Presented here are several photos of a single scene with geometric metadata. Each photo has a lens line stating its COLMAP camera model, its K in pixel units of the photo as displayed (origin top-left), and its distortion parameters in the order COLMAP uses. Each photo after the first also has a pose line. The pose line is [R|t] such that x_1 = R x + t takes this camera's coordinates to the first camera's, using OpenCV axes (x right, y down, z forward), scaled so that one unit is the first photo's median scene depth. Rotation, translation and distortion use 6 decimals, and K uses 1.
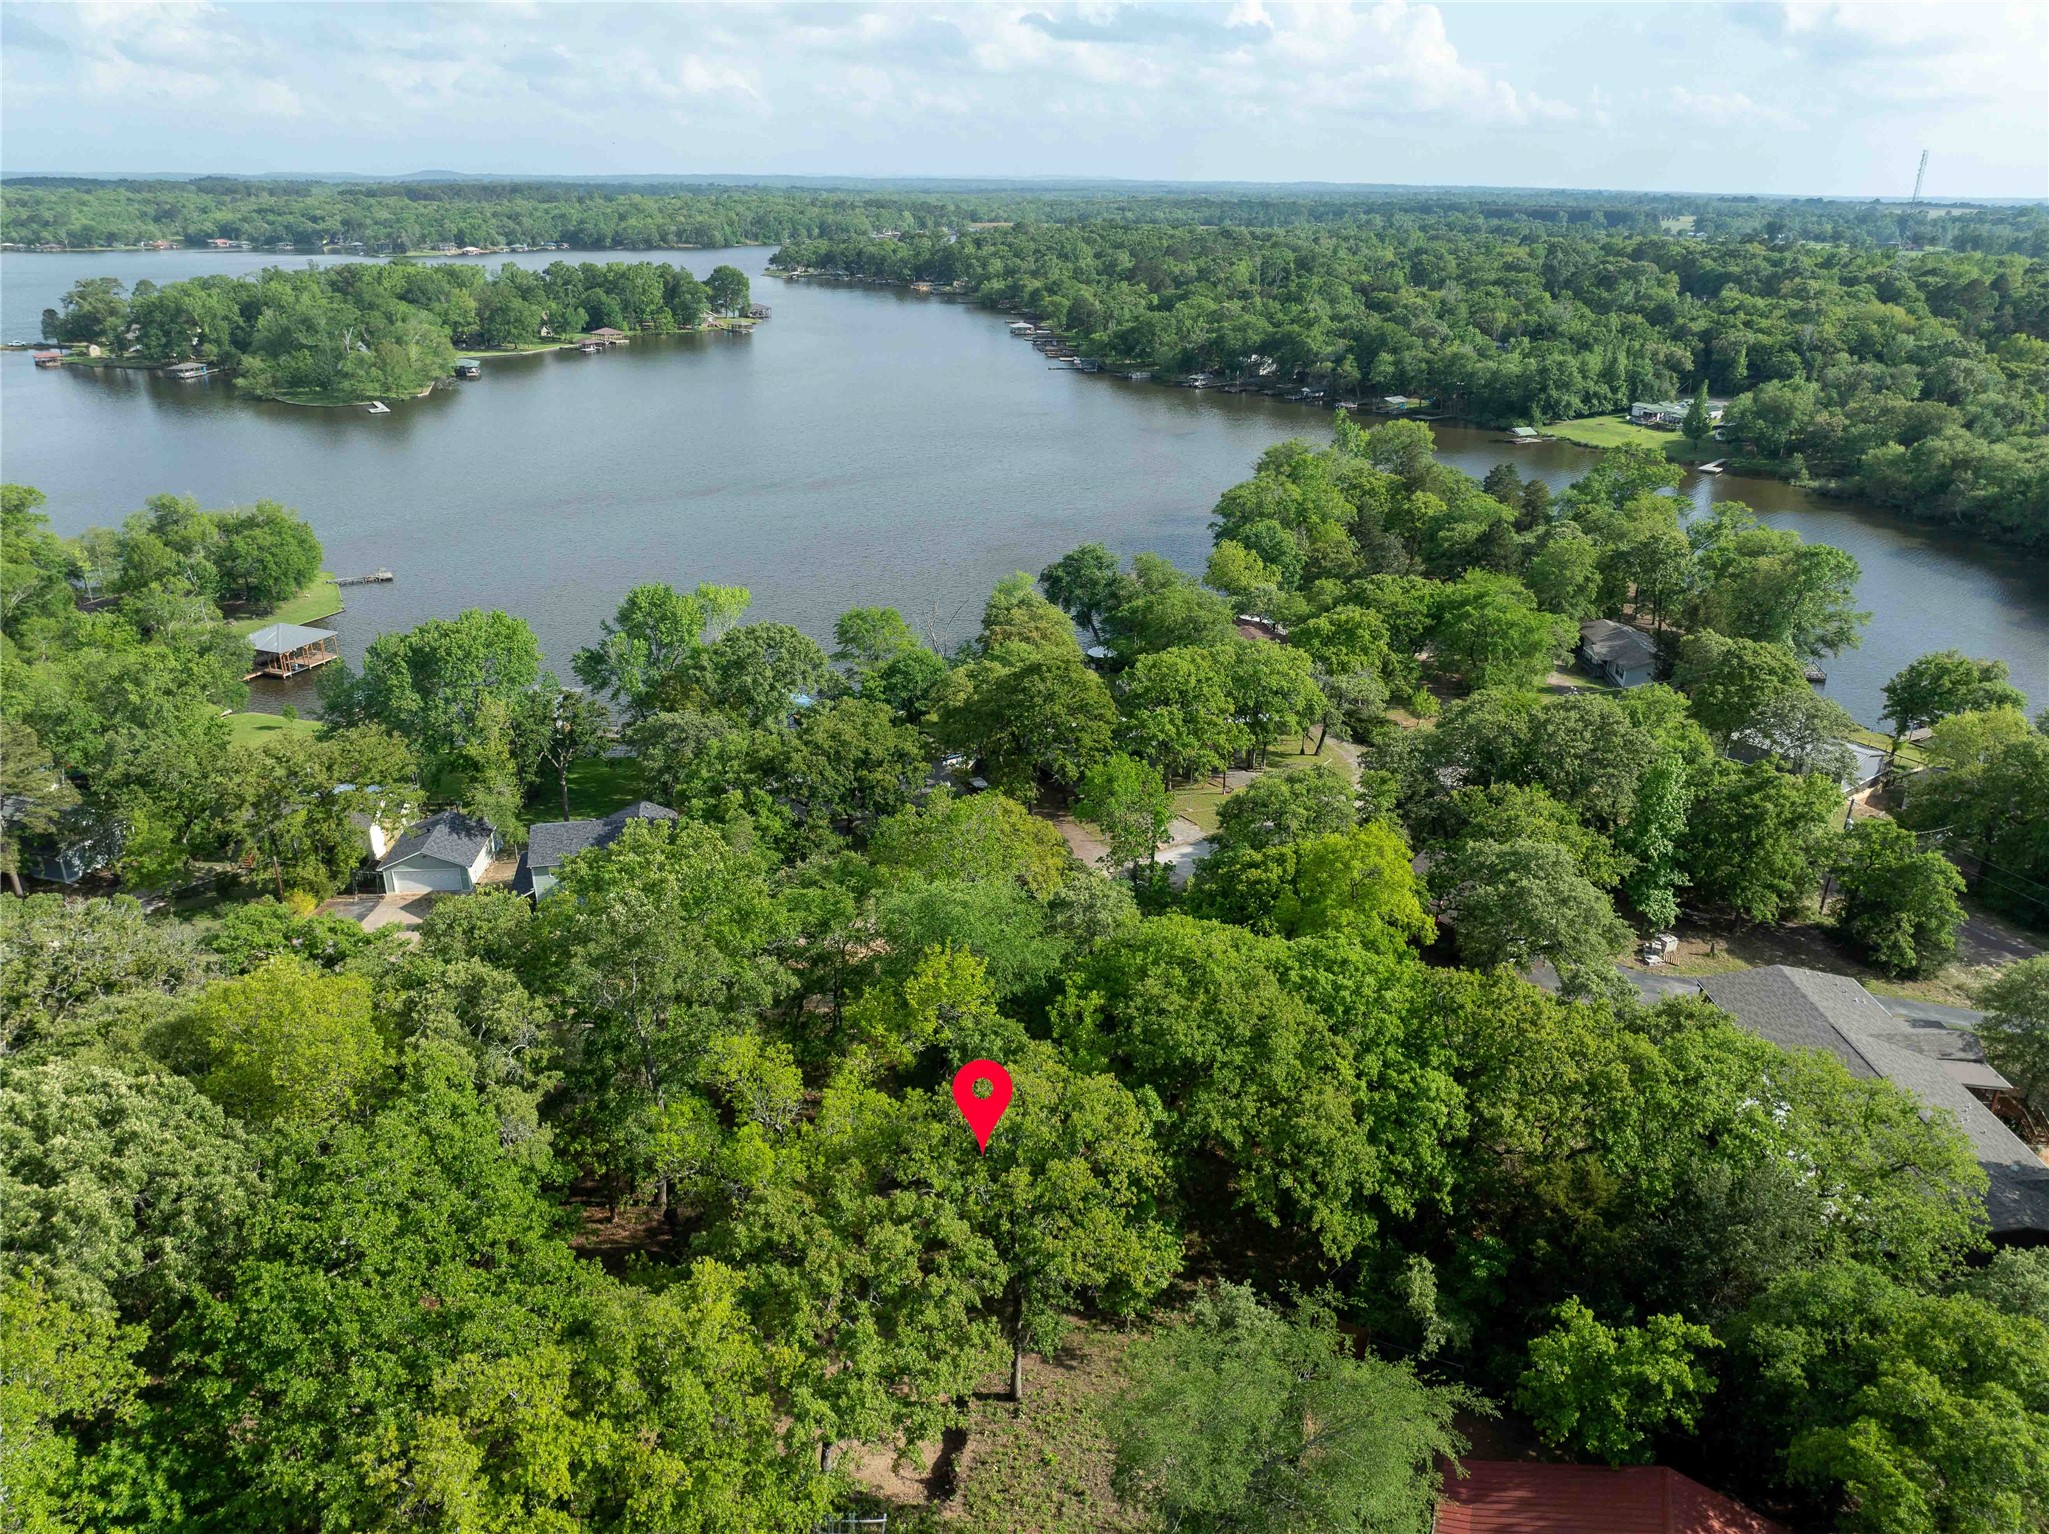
lens RADIAL K [[1449.9, 0, 1033.4], [0, 1449.9, 767.6], [0, 0, 1]] dist [-0.040863, 0.008926]
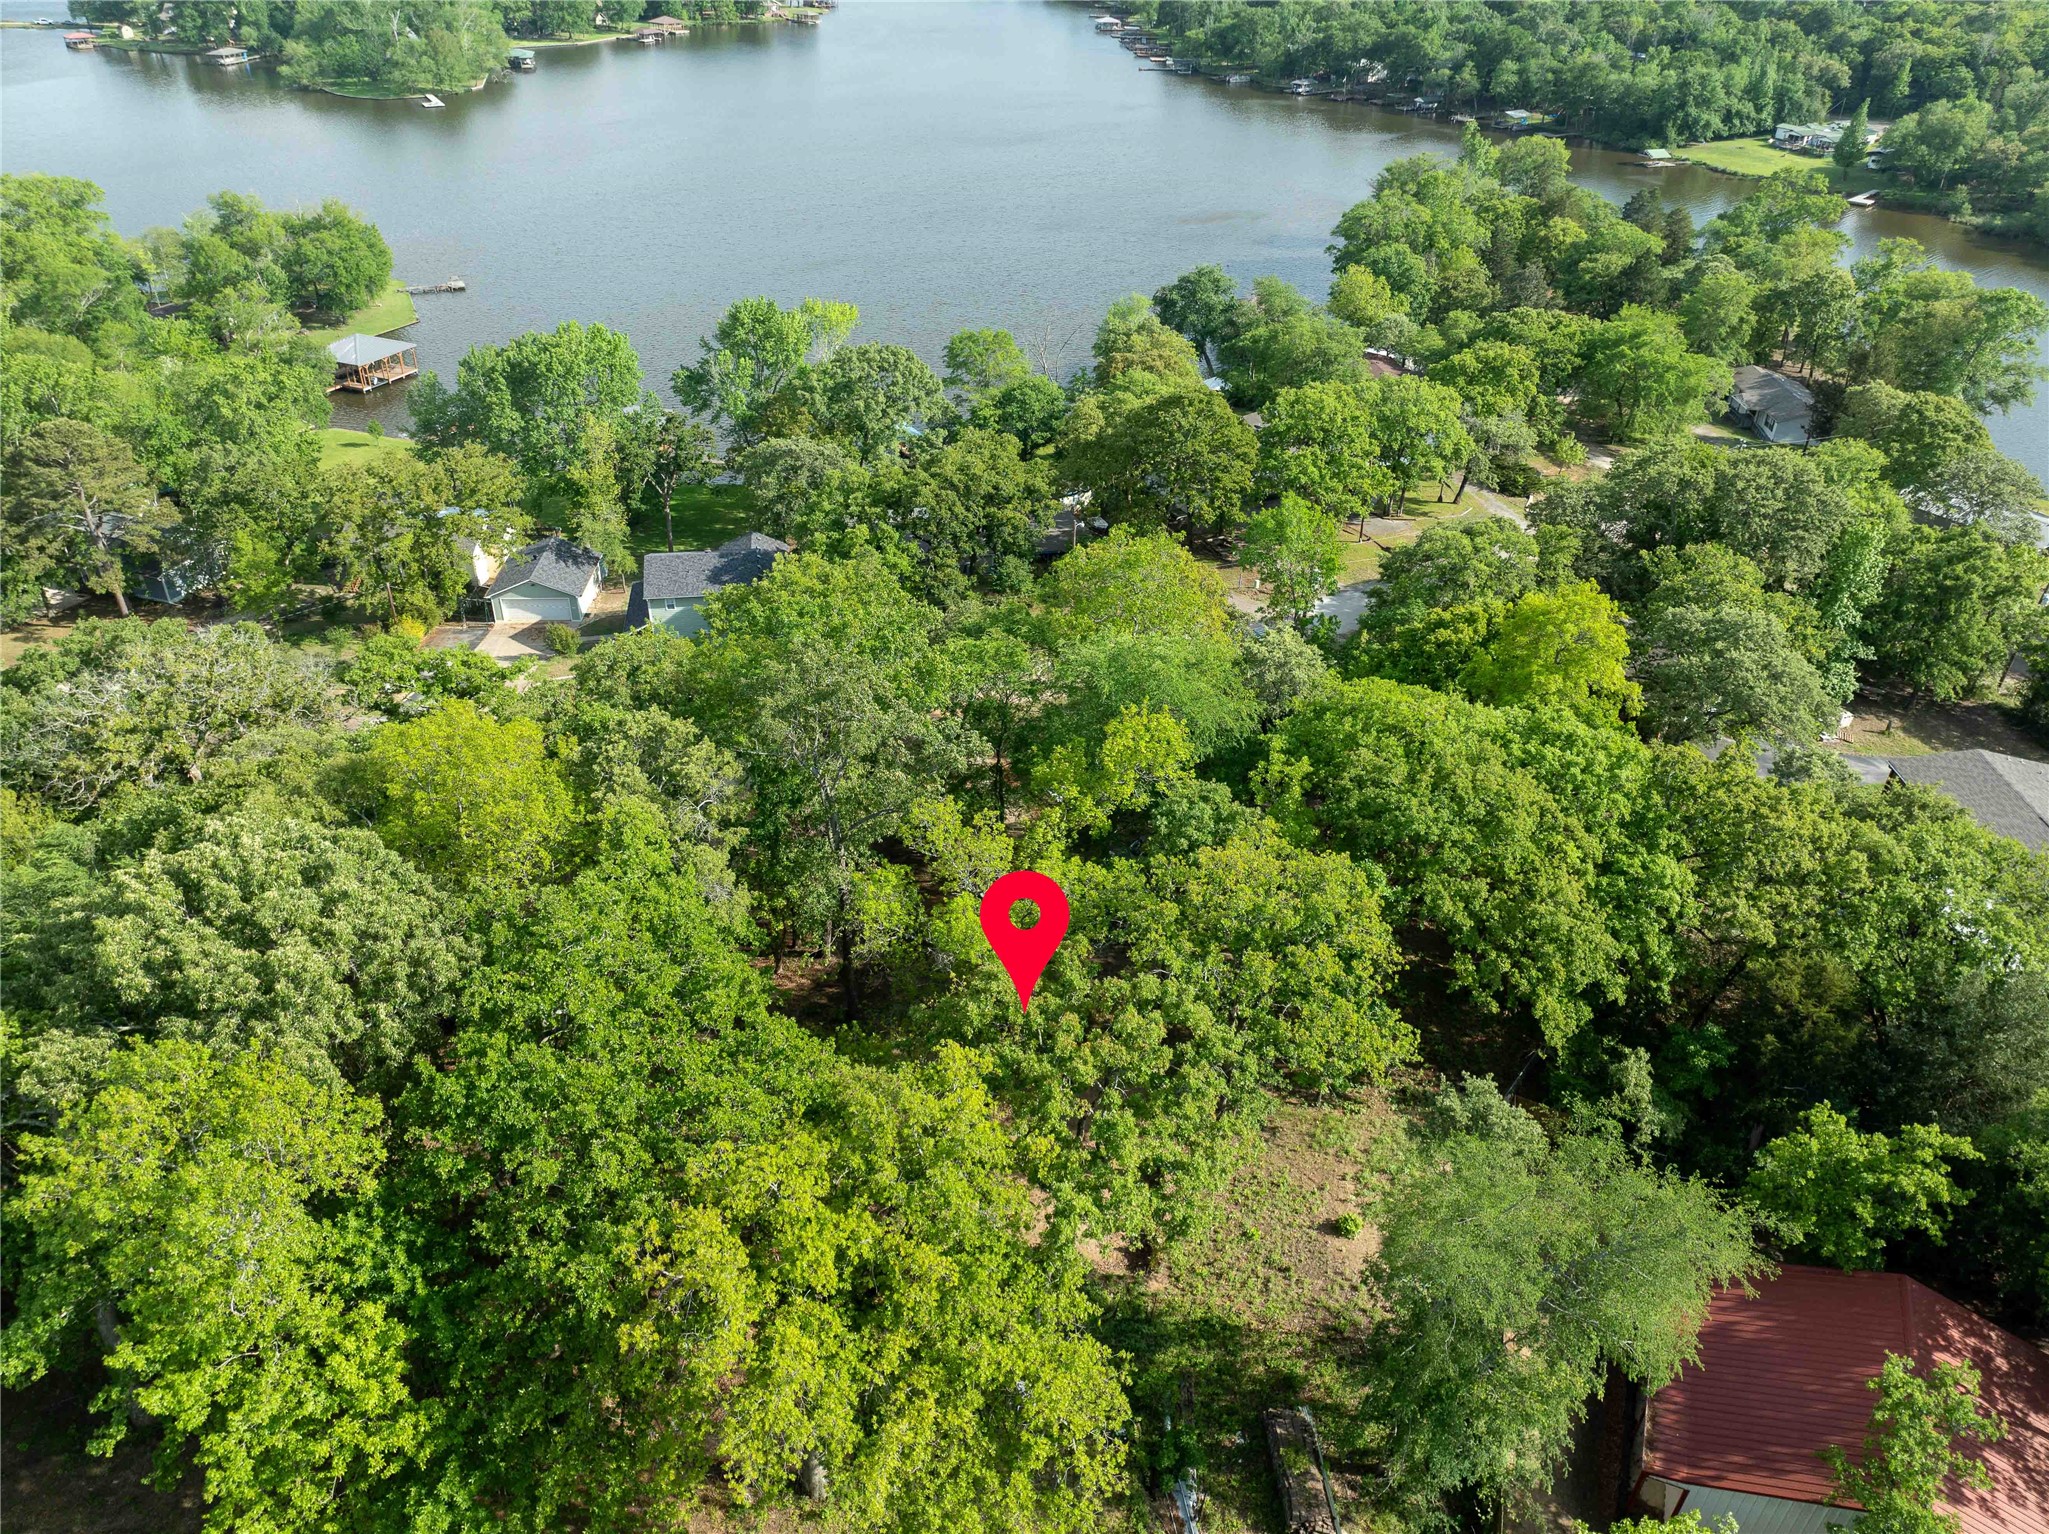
lens RADIAL K [[1449.7, 0, 1034.8], [0, 1449.7, 770.7], [0, 0, 1]] dist [-0.059211, 0.036009]
pose [[0.998958, 0.033710, -0.030777, -0.053698], [-0.027494, 0.982577, 0.183812, -0.002548], [0.036437, -0.182774, 0.982479, 0.040010]]
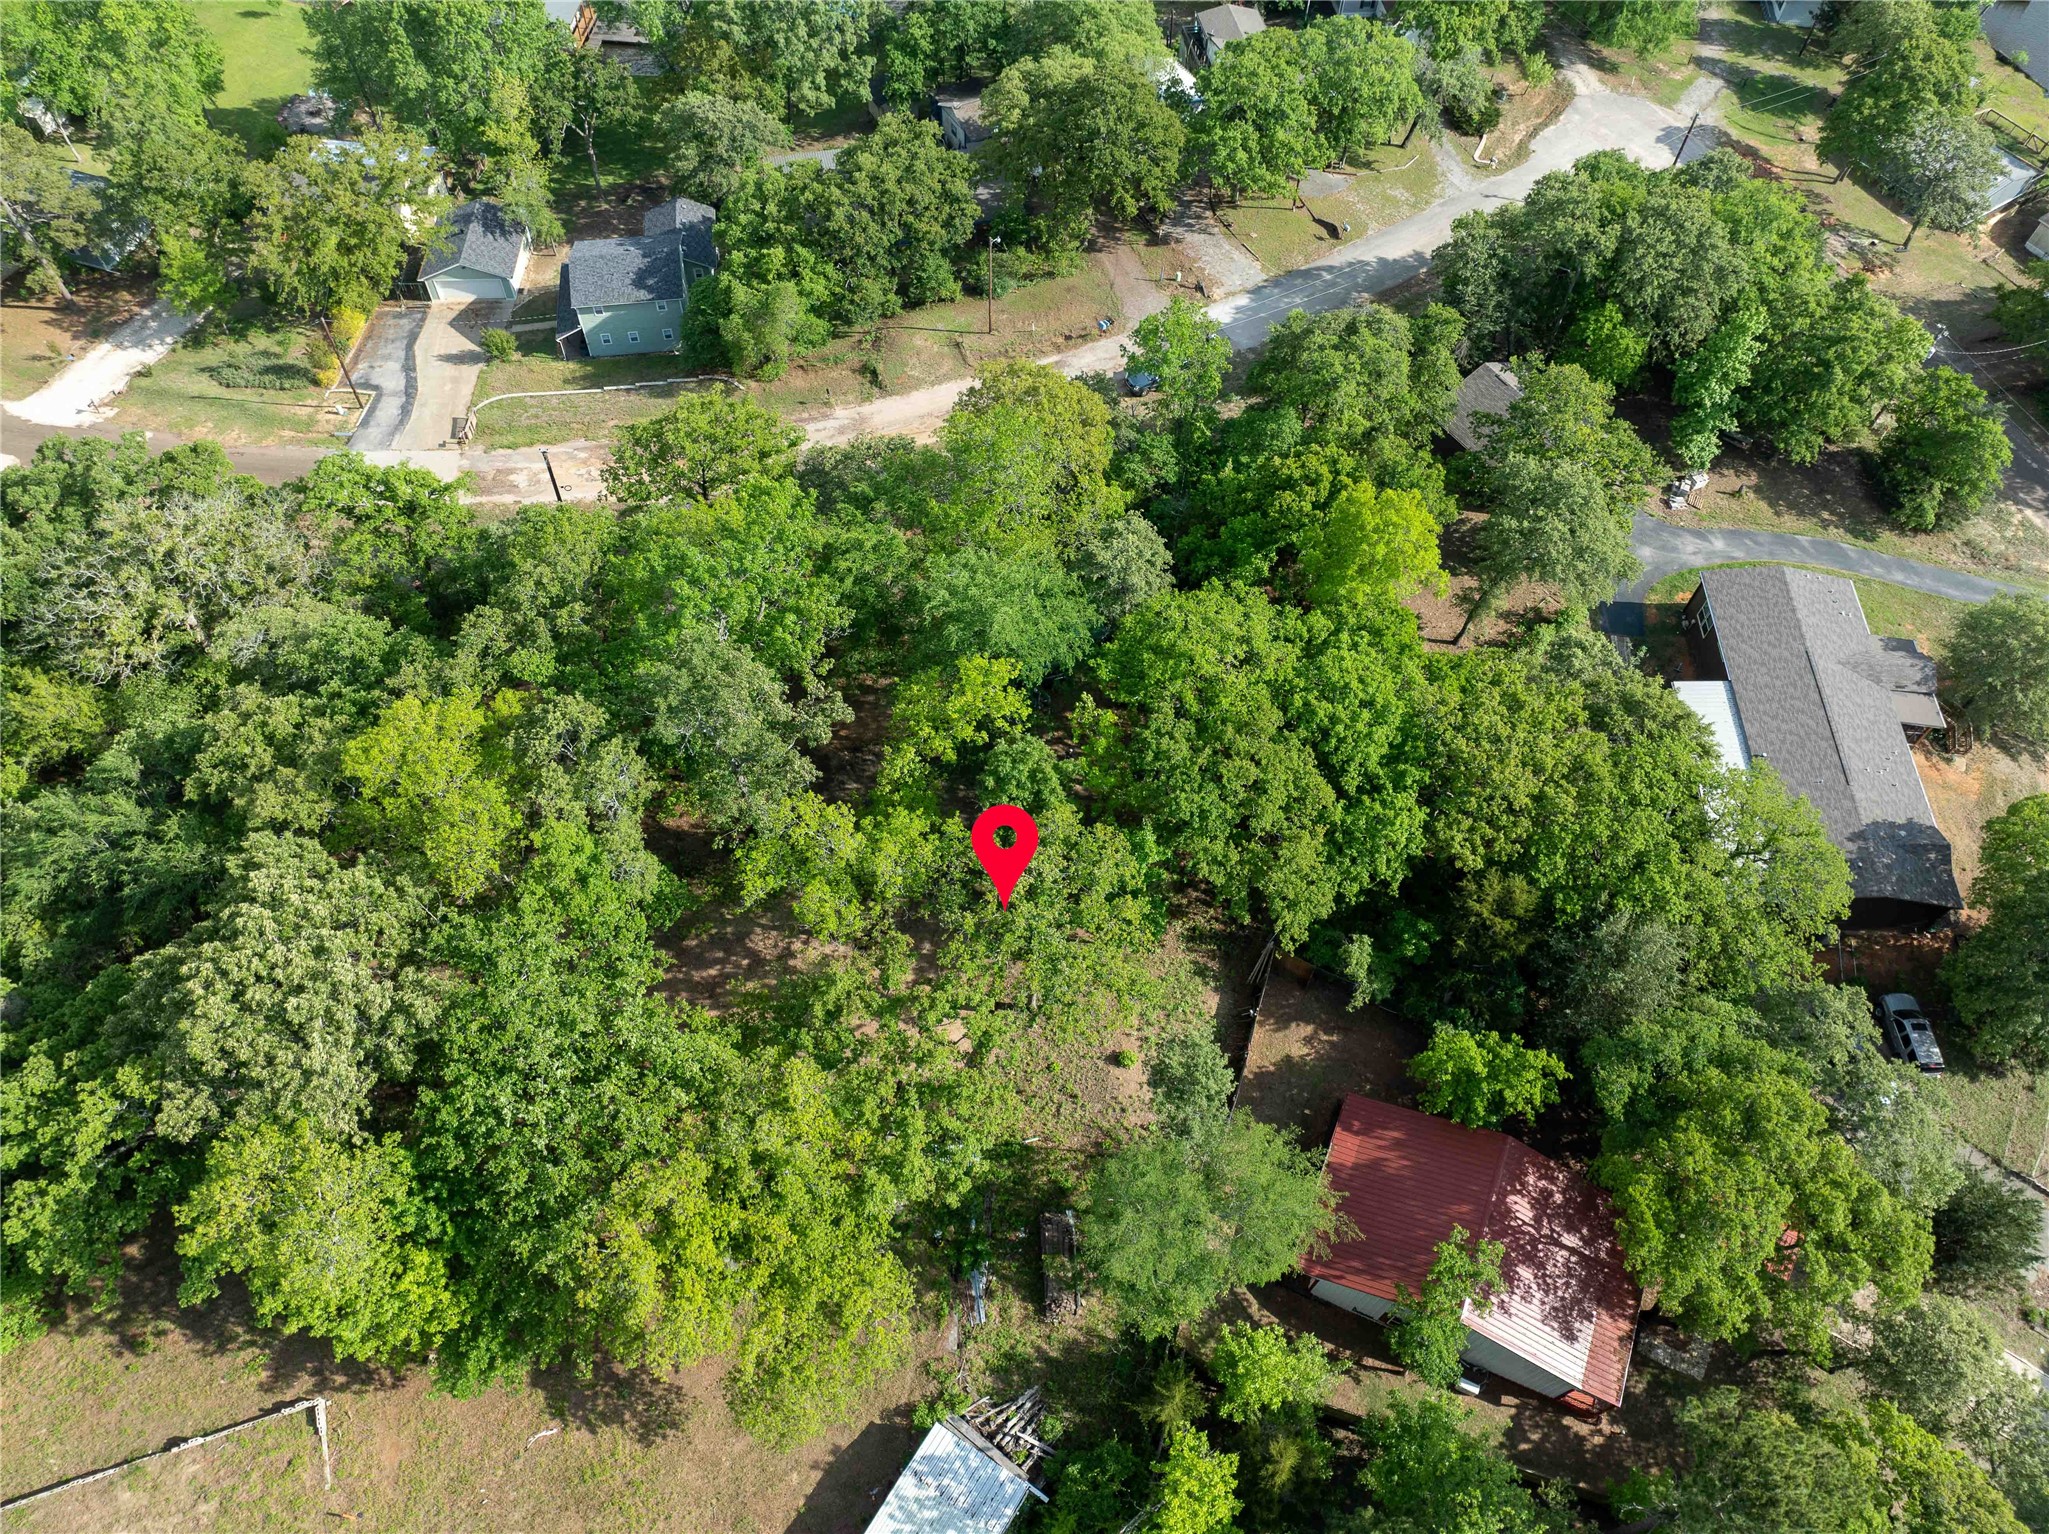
lens RADIAL K [[1455.6, 0, 1026.8], [0, 1455.6, 768.1], [0, 0, 1]] dist [-0.075226, 0.055959]
pose [[0.998136, 0.057715, -0.019834, -0.001054], [-0.036286, 0.822572, 0.567503, -0.232271], [0.049068, -0.565725, 0.823133, 0.023620]]
